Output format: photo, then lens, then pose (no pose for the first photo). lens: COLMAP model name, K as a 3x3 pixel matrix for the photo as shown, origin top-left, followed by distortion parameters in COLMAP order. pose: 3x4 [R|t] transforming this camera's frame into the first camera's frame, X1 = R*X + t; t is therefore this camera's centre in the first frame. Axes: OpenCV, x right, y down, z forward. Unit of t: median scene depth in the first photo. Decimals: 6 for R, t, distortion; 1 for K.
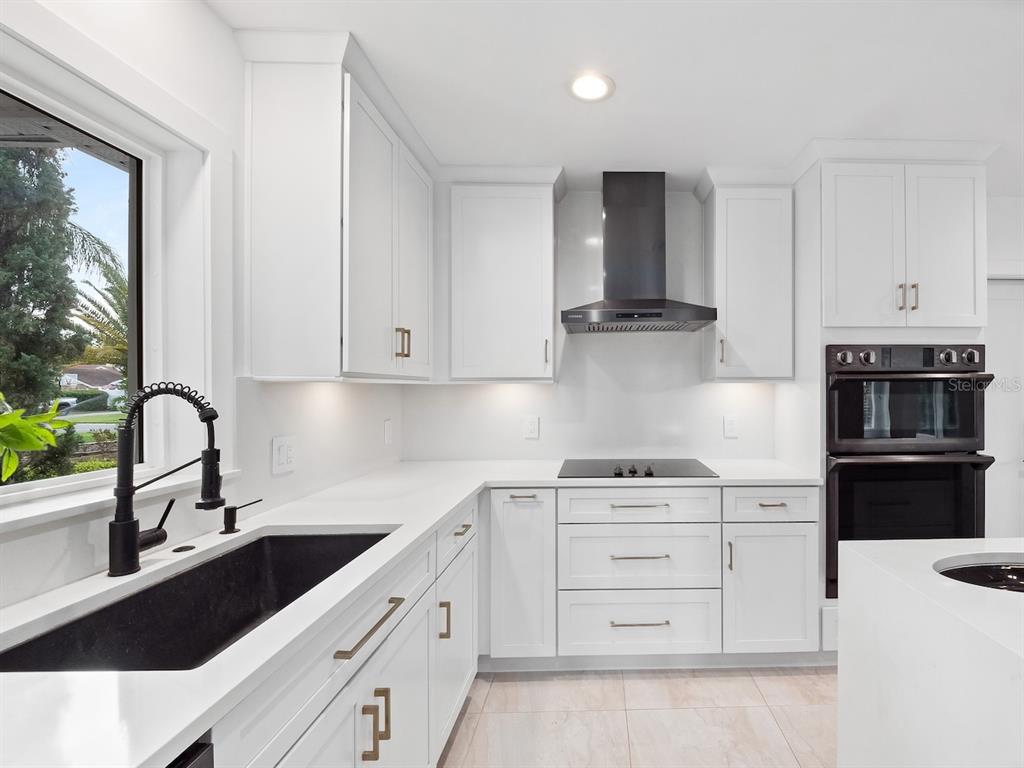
lens RADIAL K [[471.5, 0, 513.3], [0, 471.5, 386.8], [0, 0, 1]] dist [0.001678, -0.000032]
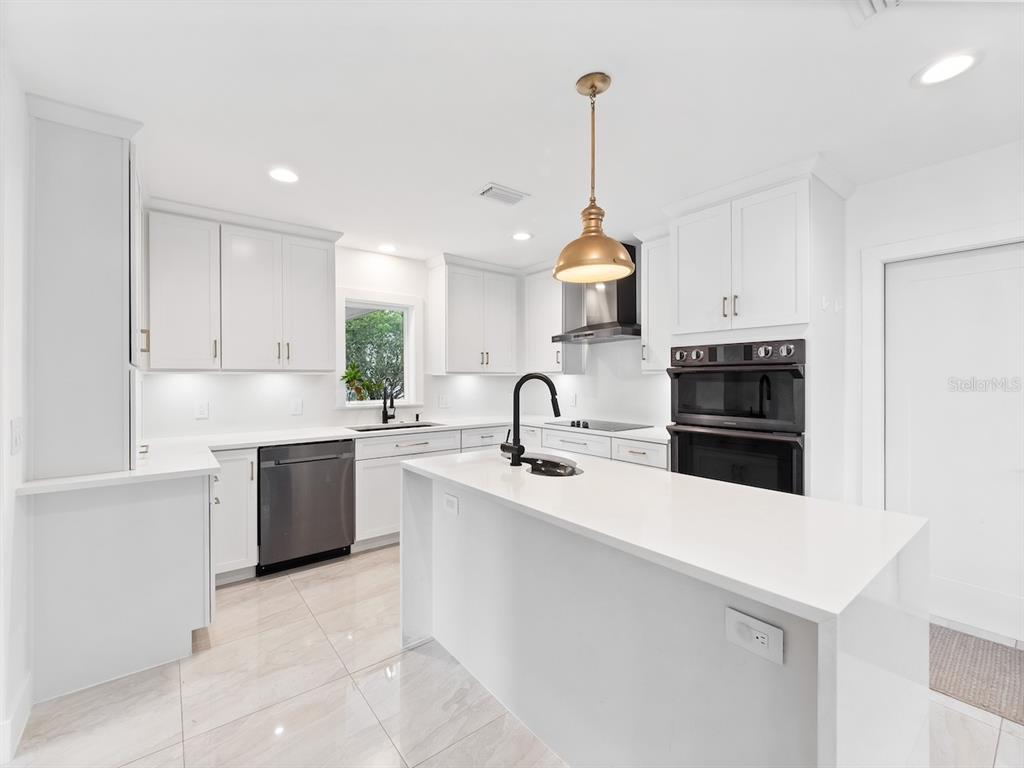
lens RADIAL K [[439.1, 0, 516.7], [0, 439.1, 381.1], [0, 0, 1]] dist [-0.001389, -0.003187]
pose [[0.602011, 0.007605, -0.798451, 1.438093], [0.007526, 0.999856, 0.015198, -0.009652], [0.798452, -0.015158, 0.601868, -0.180318]]
